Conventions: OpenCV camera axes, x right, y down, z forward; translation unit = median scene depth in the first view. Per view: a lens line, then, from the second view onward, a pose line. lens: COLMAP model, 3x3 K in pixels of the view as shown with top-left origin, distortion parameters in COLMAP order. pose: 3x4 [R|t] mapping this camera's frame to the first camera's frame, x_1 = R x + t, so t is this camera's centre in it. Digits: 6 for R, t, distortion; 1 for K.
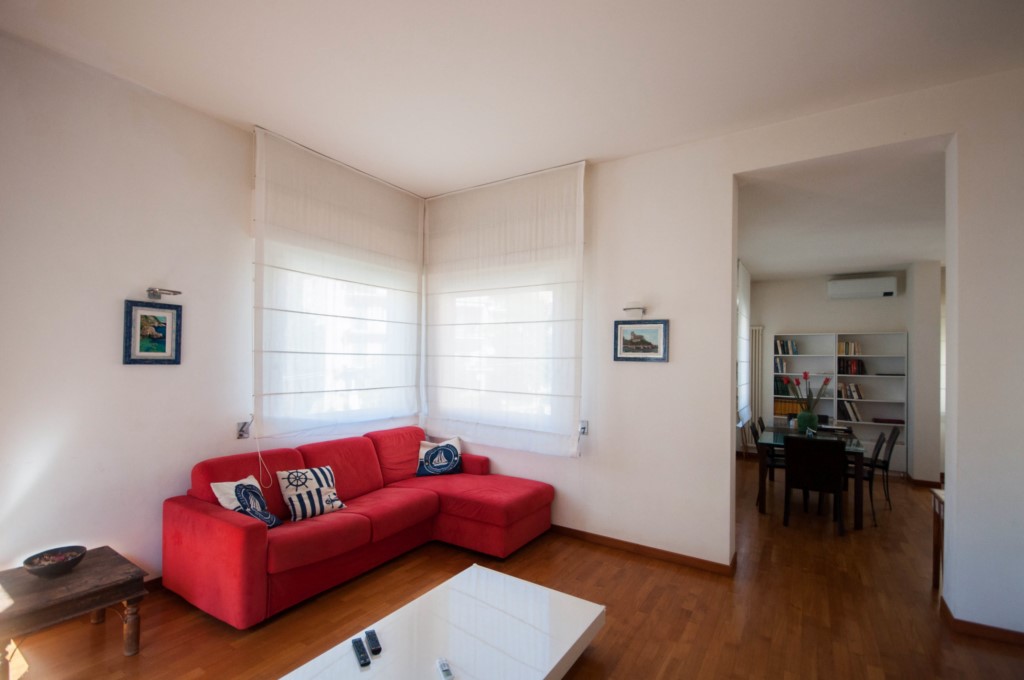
lens RADIAL K [[455.1, 0, 510.5], [0, 455.1, 357.6], [0, 0, 1]] dist [-0.000040, 0.000030]
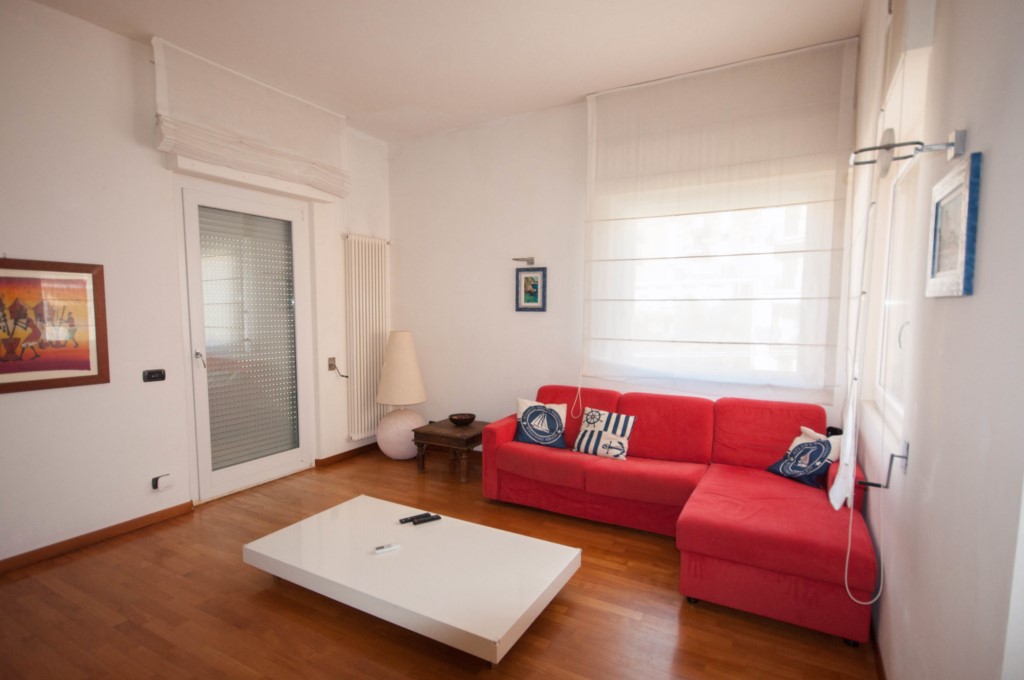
lens RADIAL K [[519.1, 0, 511.3], [0, 519.1, 363.1], [0, 0, 1]] dist [0.000247, -0.000036]
pose [[0.071979, 0.089031, -0.993425, 0.639813], [0.004856, 0.995965, 0.089610, 0.022769], [0.997394, -0.011274, 0.071257, 0.626581]]
